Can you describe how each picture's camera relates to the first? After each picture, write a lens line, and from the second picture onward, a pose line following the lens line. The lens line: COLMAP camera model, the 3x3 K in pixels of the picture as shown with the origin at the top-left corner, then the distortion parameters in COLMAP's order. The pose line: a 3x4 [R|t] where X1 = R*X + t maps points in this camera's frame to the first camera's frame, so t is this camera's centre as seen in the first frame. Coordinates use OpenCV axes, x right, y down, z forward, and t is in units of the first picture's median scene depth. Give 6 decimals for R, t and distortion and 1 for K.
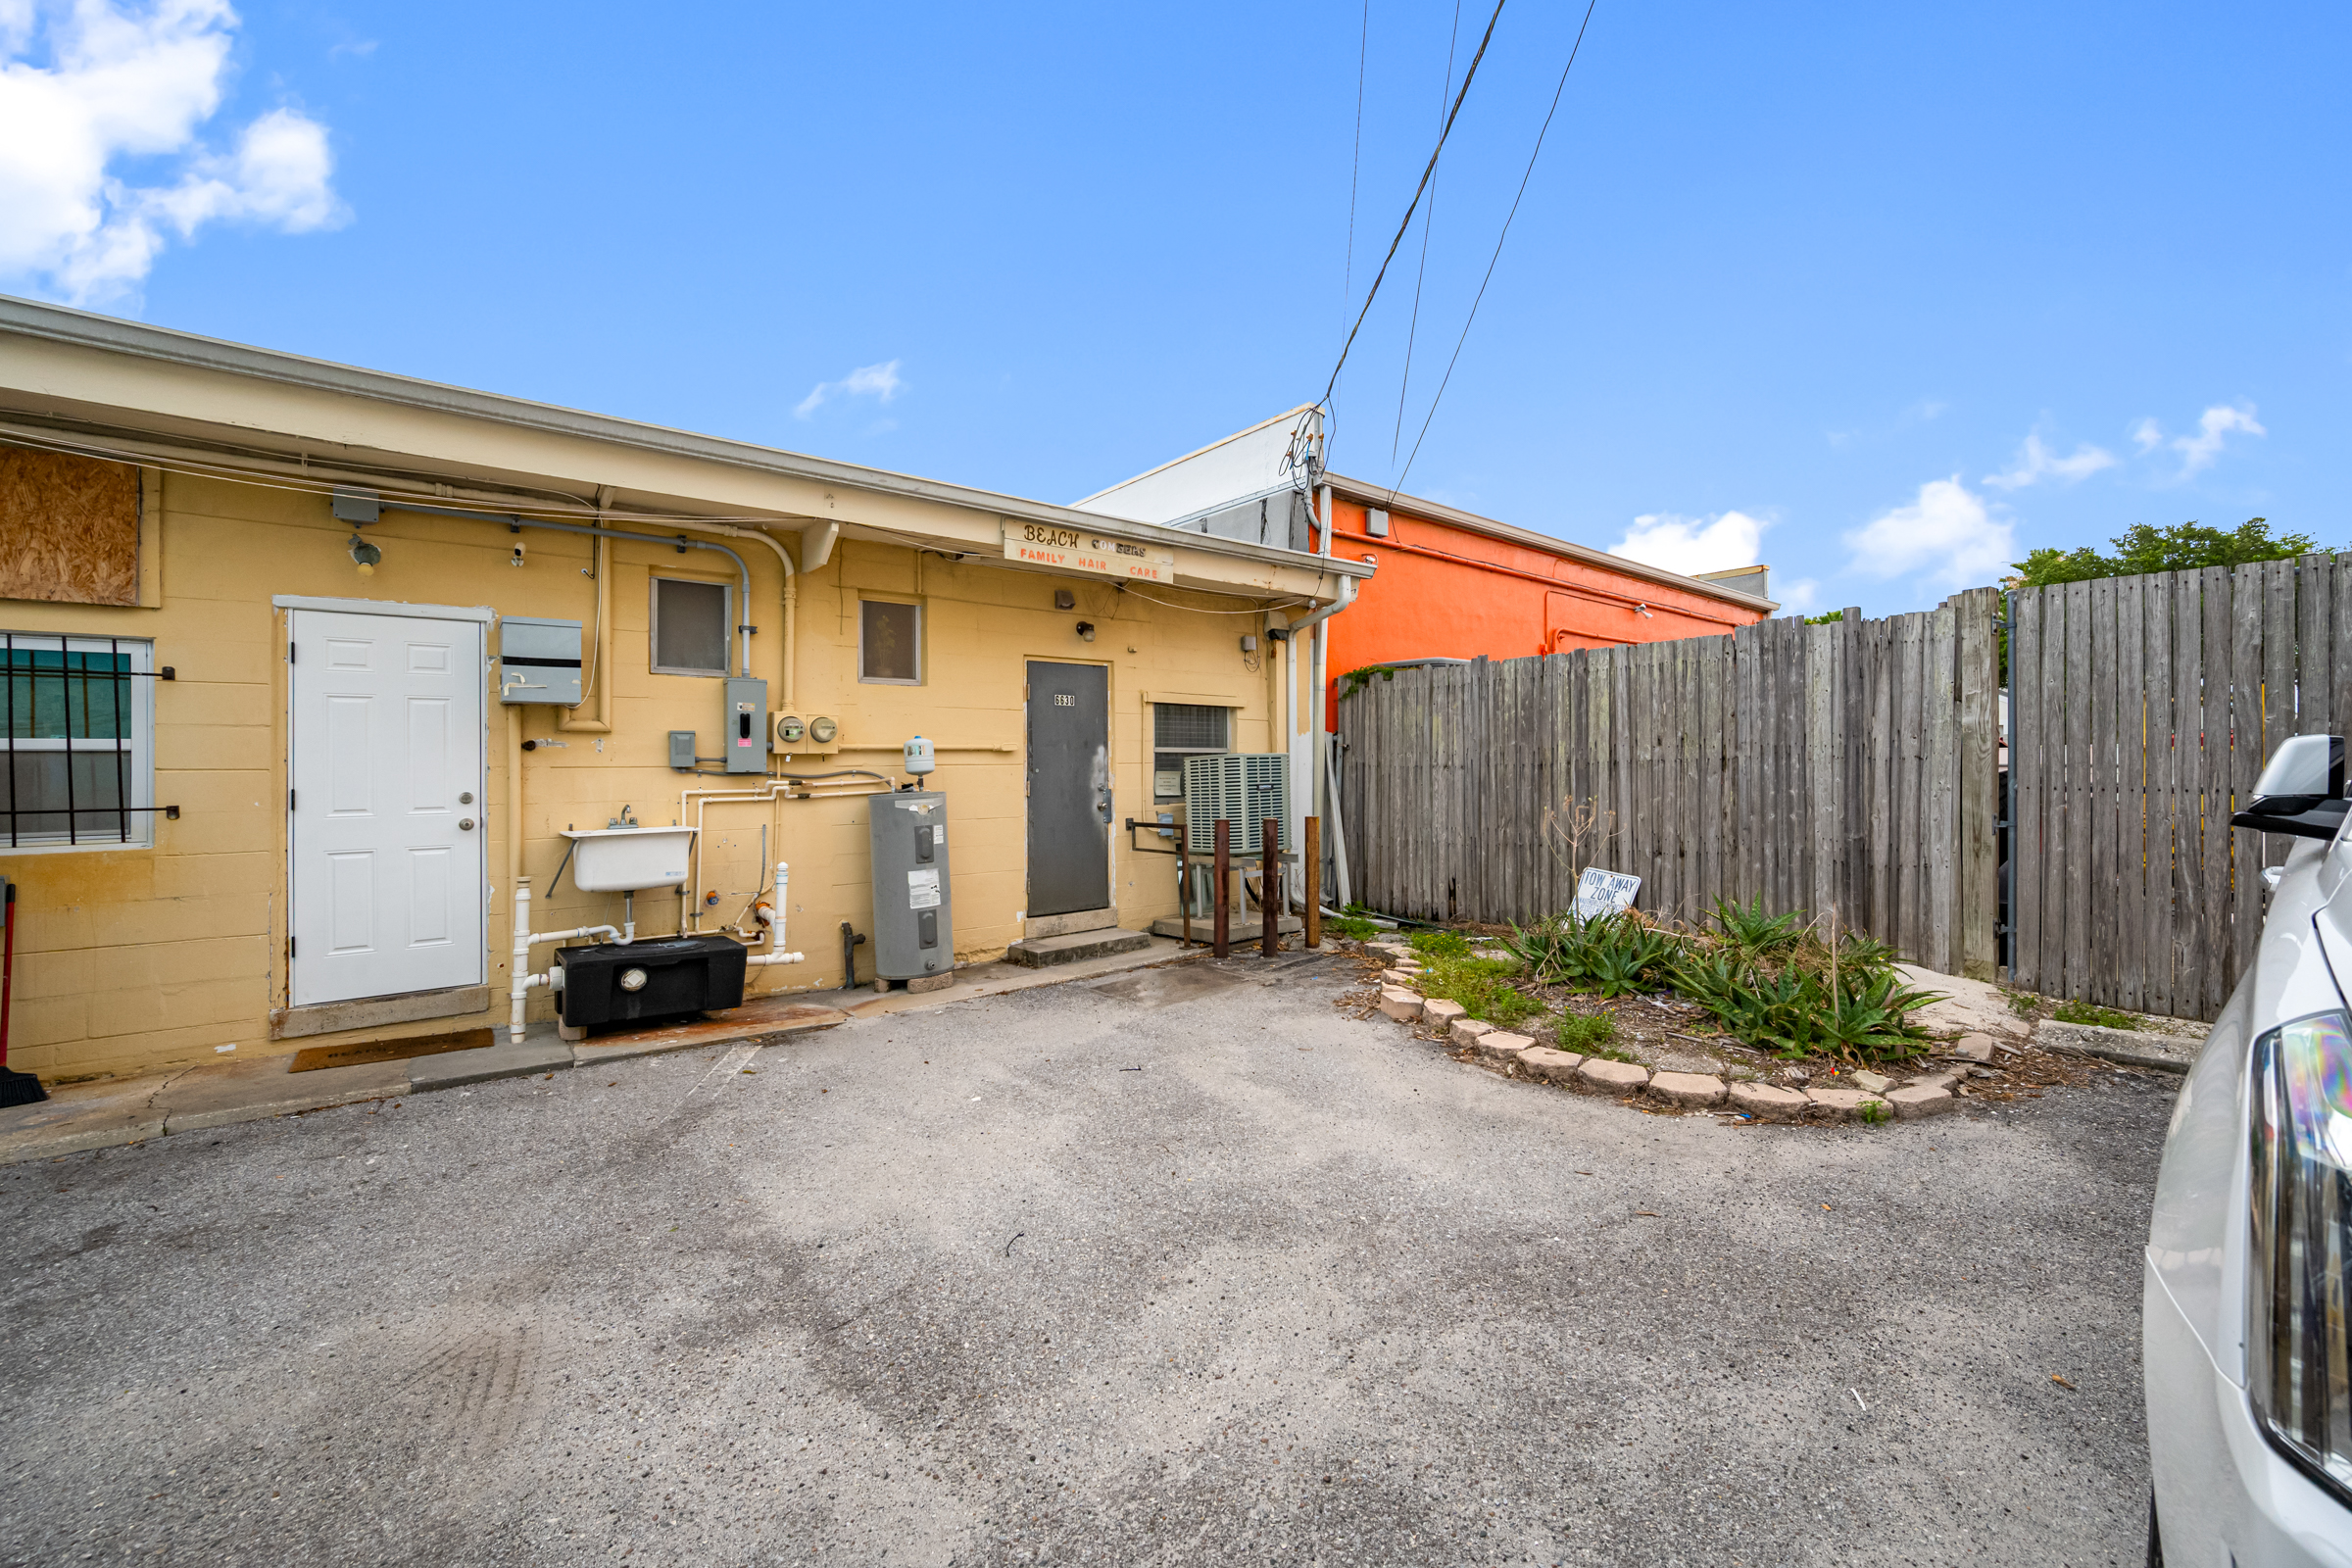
lens RADIAL K [[931.9, 0, 1186.6], [0, 931.9, 772.7], [0, 0, 1]] dist [-0.000682, -0.000359]
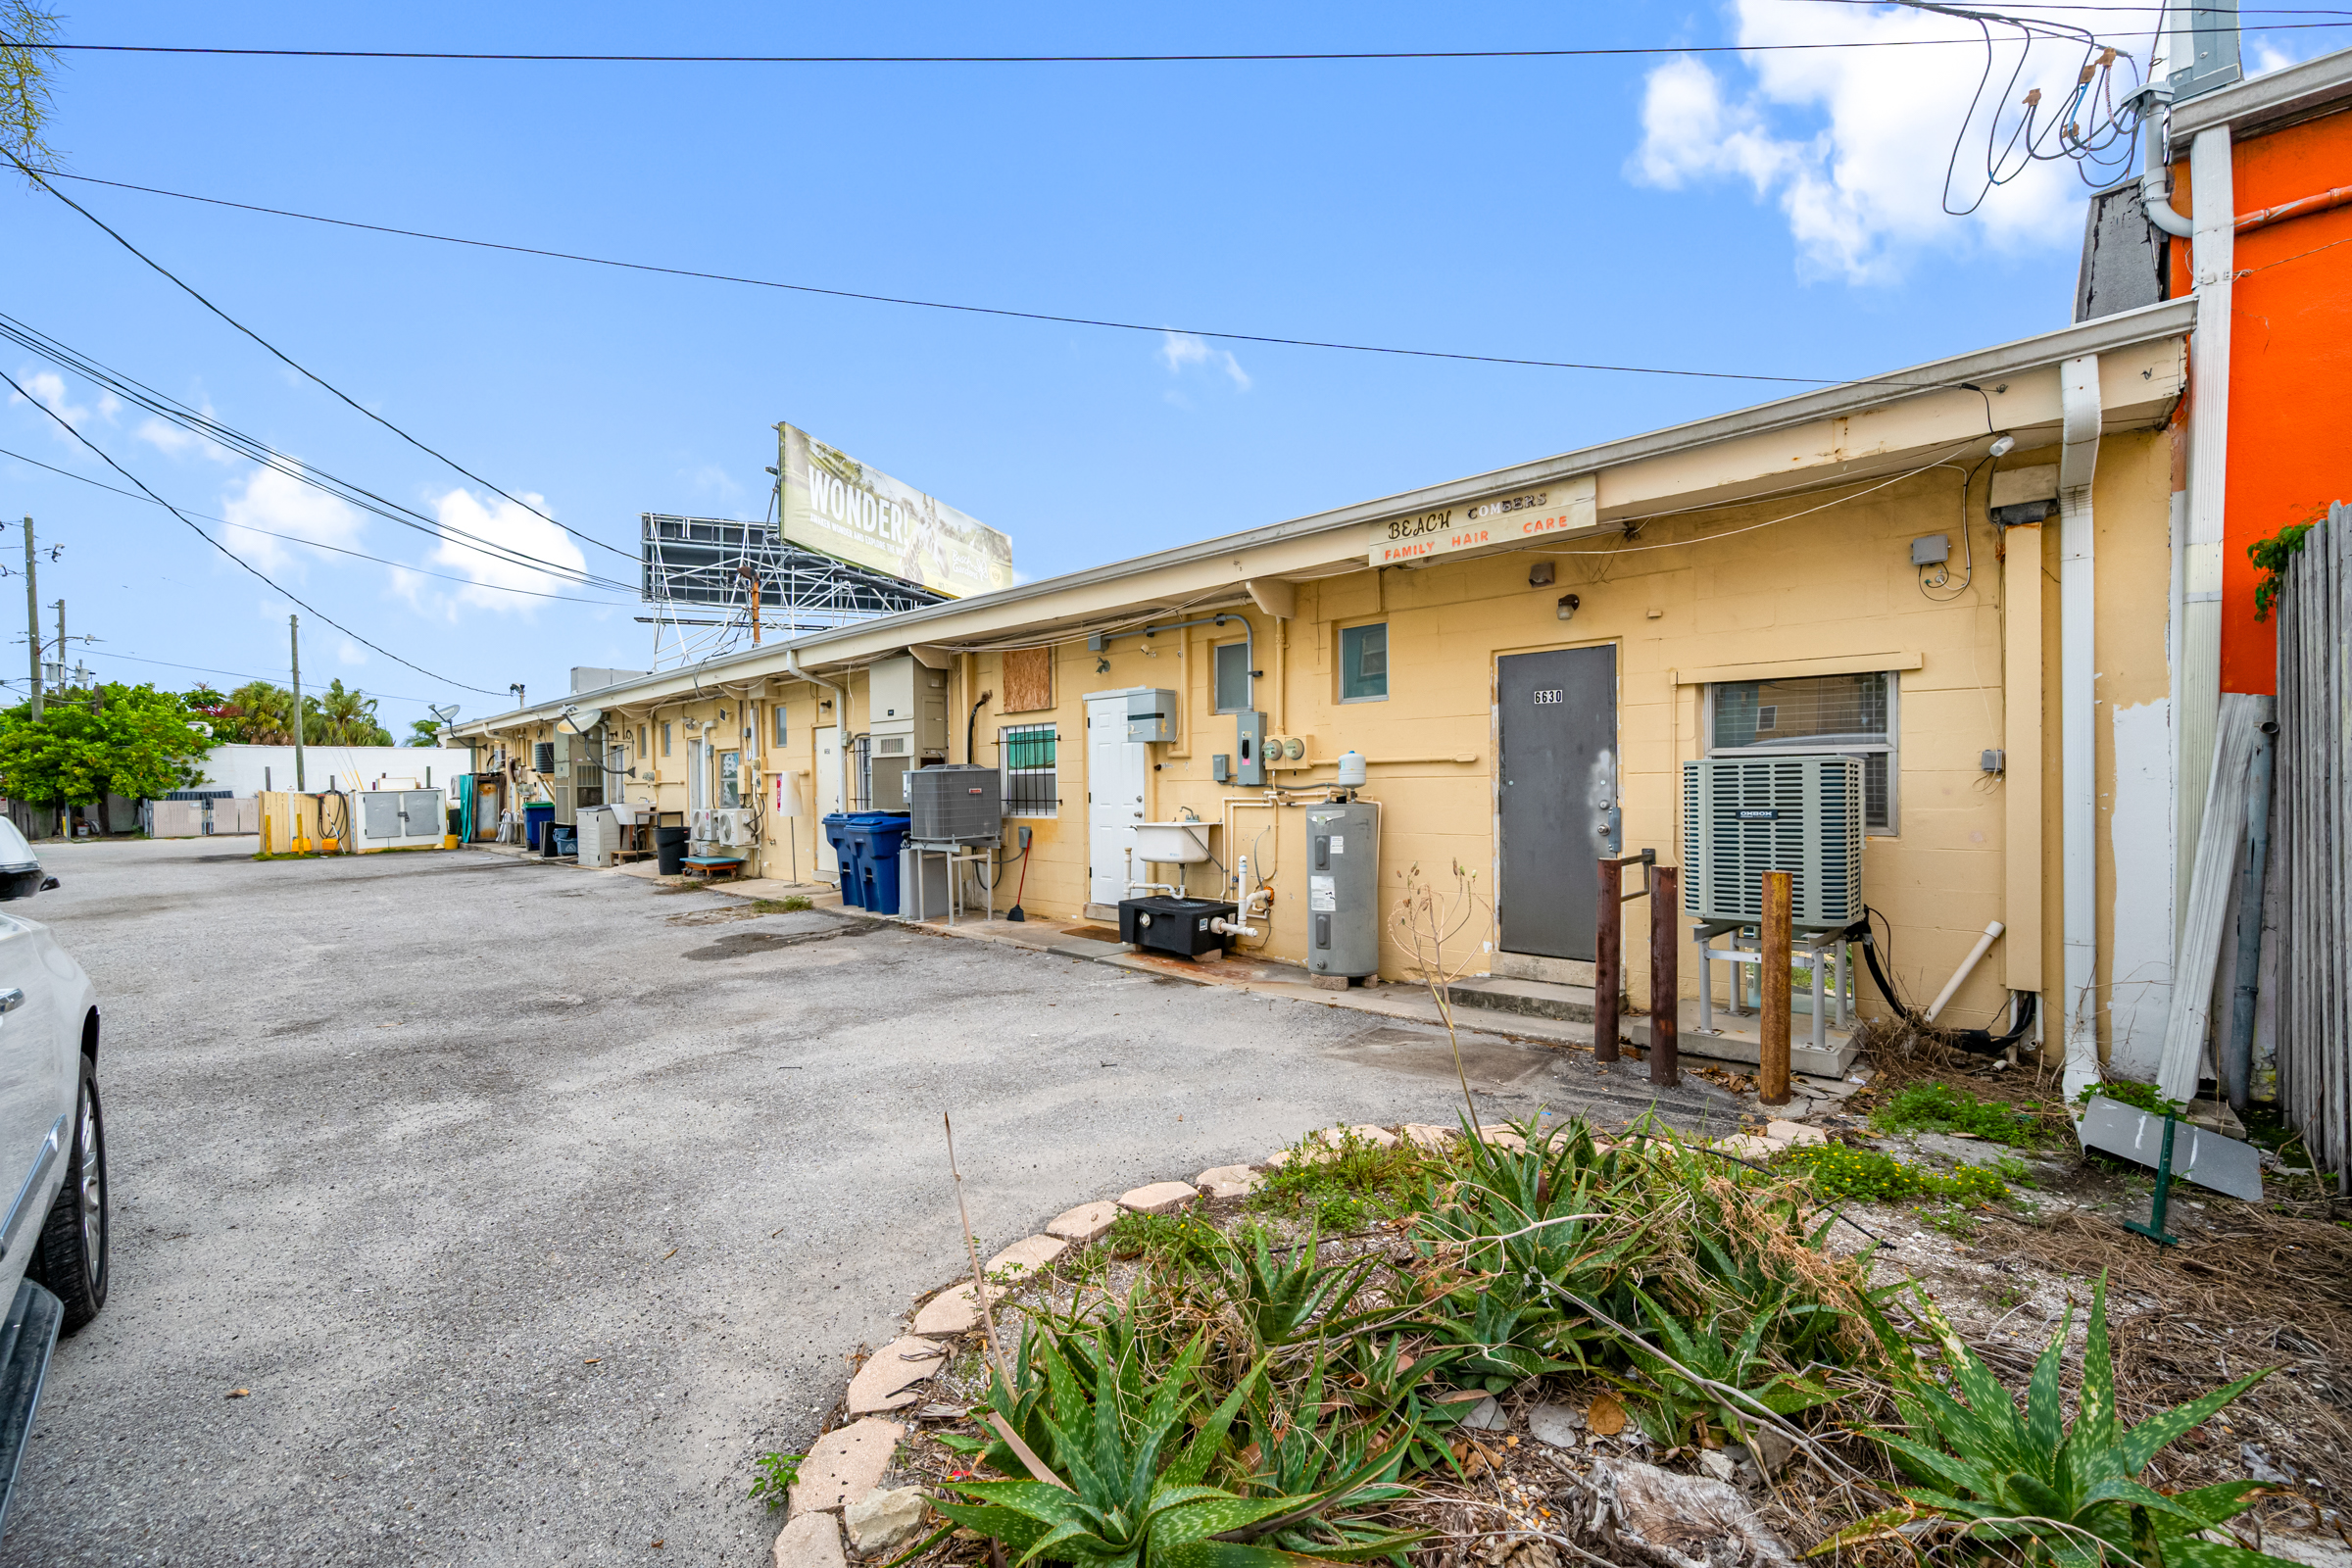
lens RADIAL K [[922.6, 0, 1176.0], [0, 922.6, 784.0], [0, 0, 1]] dist [-0.001734, -0.000562]
pose [[0.152924, 0.014682, -0.988129, 0.782360], [0.012612, 0.999779, 0.016807, -0.023929], [0.988158, -0.015033, 0.152705, 0.698717]]
